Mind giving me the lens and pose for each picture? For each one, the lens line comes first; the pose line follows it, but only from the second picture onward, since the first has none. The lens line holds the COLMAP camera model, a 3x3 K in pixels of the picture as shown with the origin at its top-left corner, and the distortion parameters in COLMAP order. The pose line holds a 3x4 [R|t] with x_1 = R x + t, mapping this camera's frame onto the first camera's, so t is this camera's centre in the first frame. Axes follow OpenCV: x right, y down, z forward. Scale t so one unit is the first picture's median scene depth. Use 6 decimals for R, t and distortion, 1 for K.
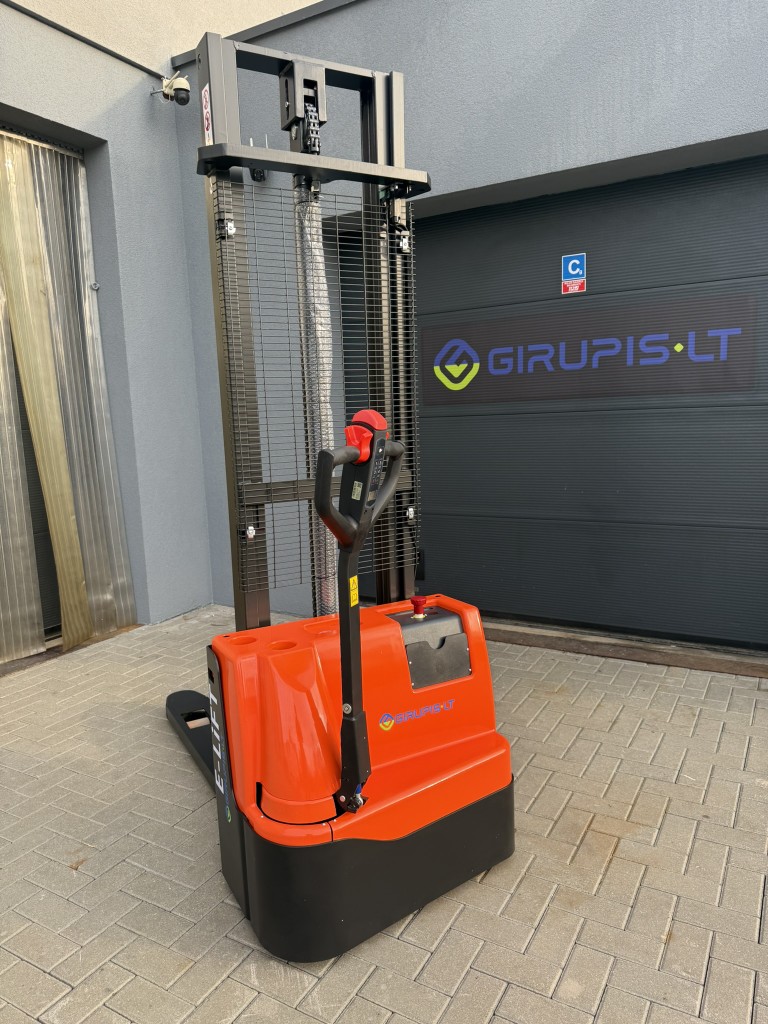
lens RADIAL K [[720.8, 0, 377.2], [0, 720.8, 523.8], [0, 0, 1]] dist [0.065438, -0.091608]
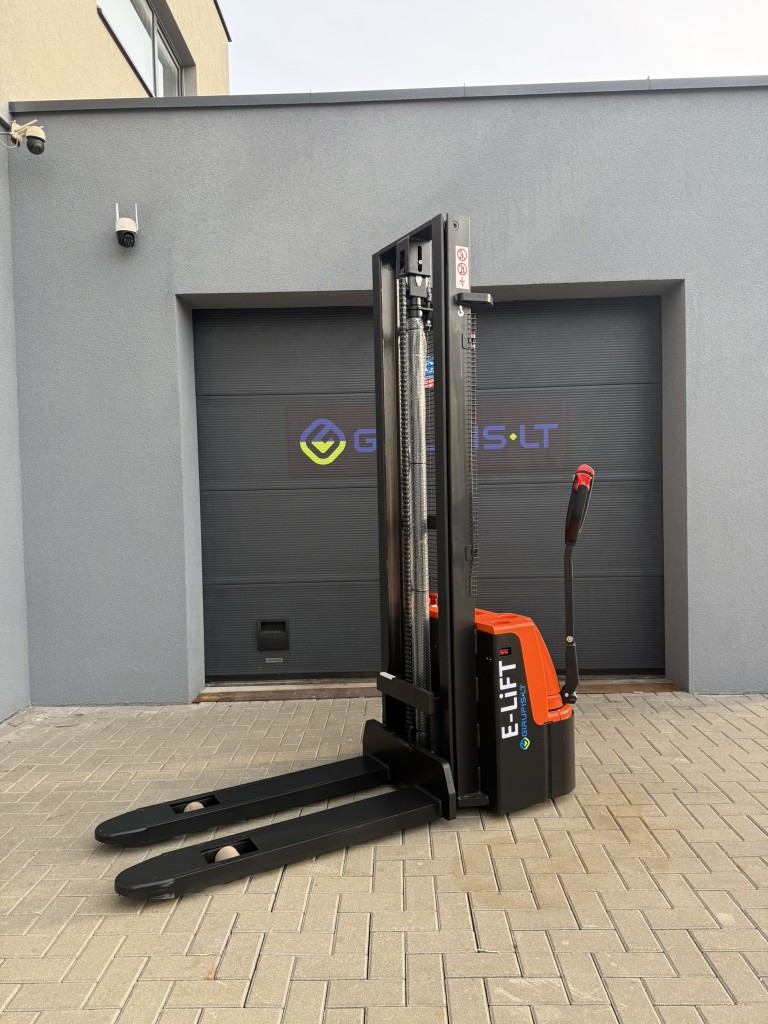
lens RADIAL K [[725.3, 0, 384.0], [0, 725.3, 512.0], [0, 0, 1]] dist [0.142525, -0.195474]
pose [[0.869944, 0.002030, 0.493147, -0.373366], [0.066210, 0.990457, -0.120877, 0.023995], [-0.488686, 0.137807, 0.861507, 0.032140]]
